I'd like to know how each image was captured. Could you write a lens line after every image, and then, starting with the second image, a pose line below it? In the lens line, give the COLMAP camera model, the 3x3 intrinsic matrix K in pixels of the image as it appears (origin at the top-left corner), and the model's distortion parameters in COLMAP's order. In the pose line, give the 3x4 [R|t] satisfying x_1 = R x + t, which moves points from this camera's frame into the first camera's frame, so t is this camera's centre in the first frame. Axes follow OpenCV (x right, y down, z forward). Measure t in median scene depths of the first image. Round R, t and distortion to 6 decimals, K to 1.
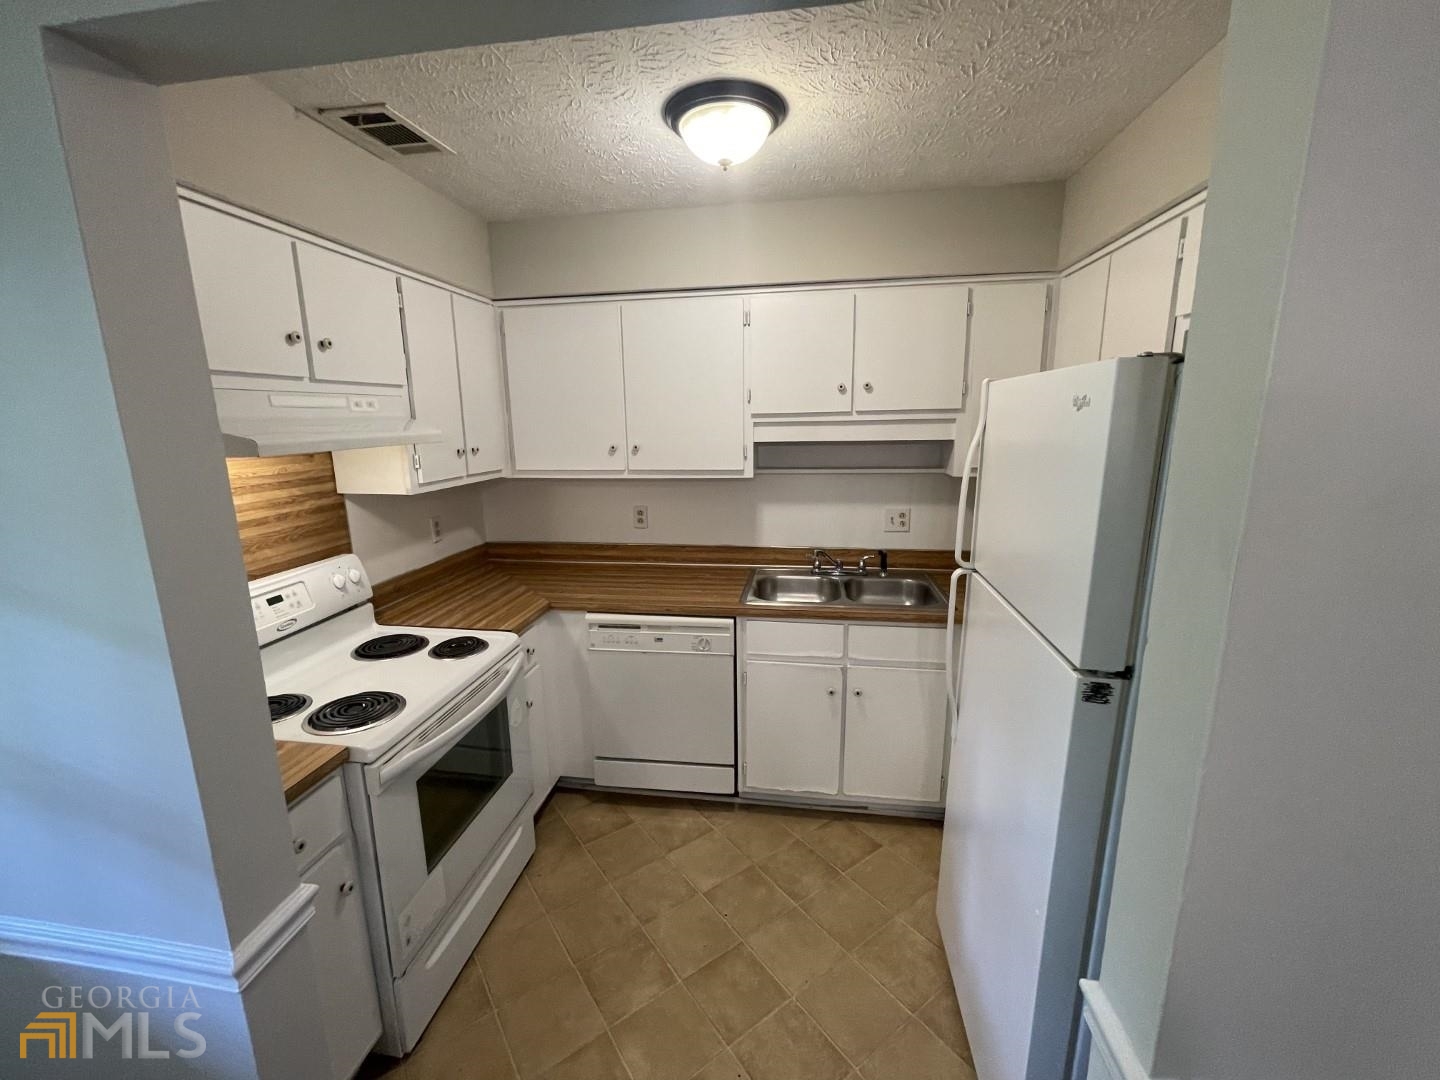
lens RADIAL K [[585.3, 0, 714.3], [0, 585.3, 539.2], [0, 0, 1]] dist [-0.009446, -0.000206]
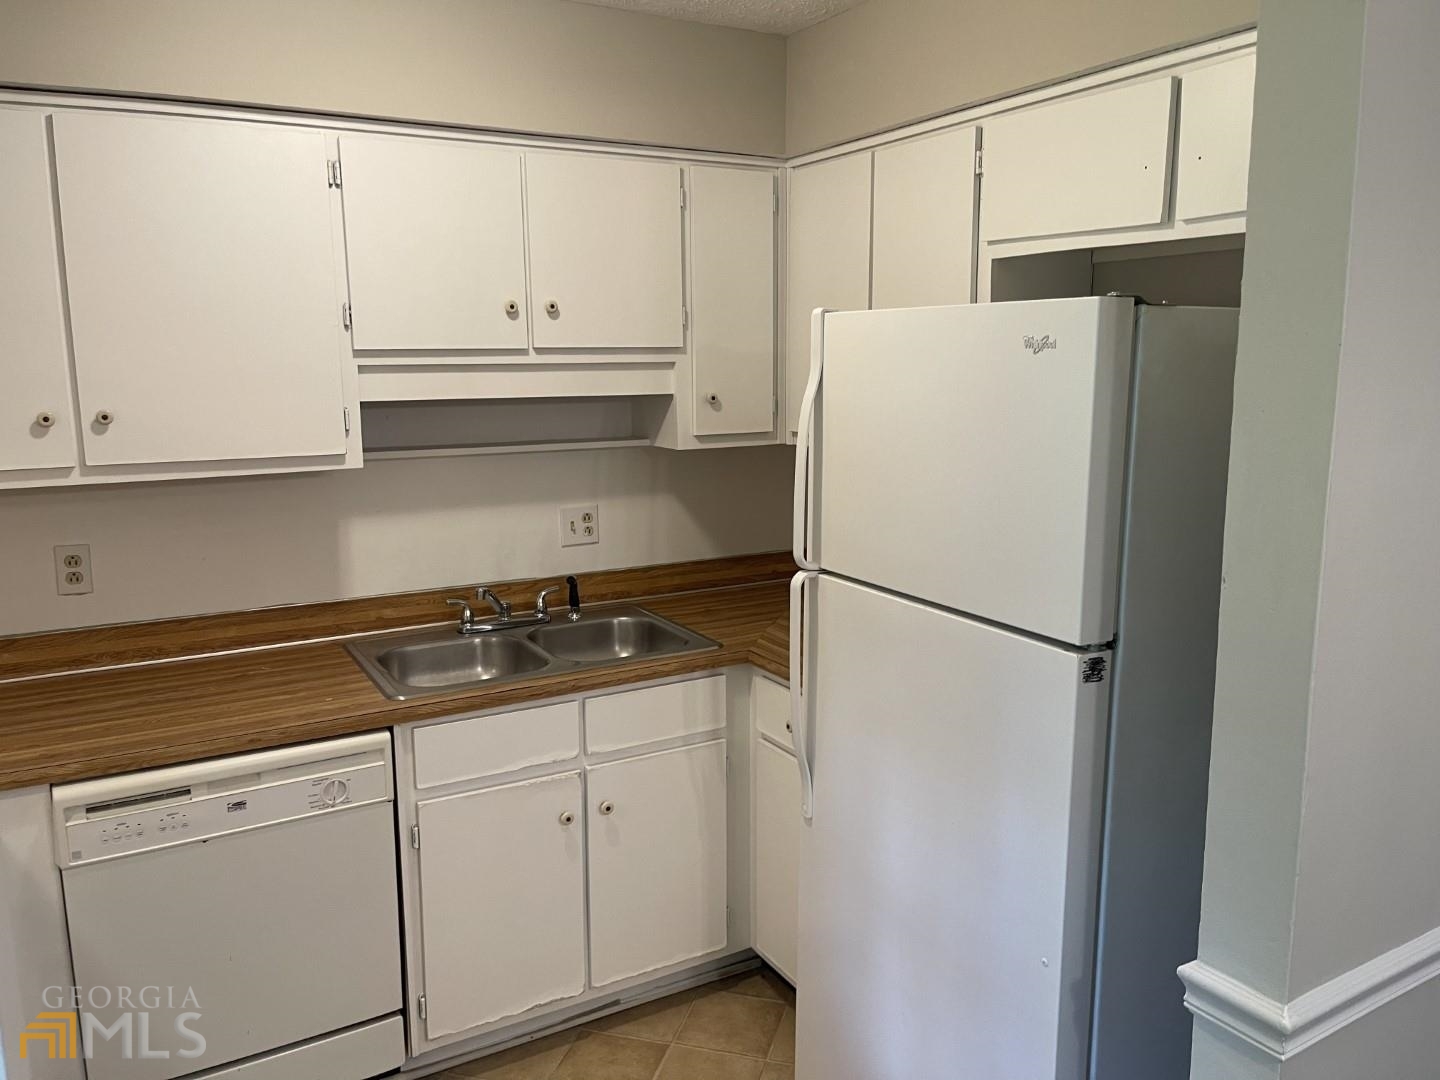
lens RADIAL K [[1092.0, 0, 725.5], [0, 1092.0, 544.7], [0, 0, 1]] dist [0.048961, -0.066692]
pose [[0.775553, -0.097317, 0.623737, -0.331307], [0.120374, 0.992715, 0.005214, -0.000694], [-0.619700, 0.071038, 0.781617, 0.011741]]
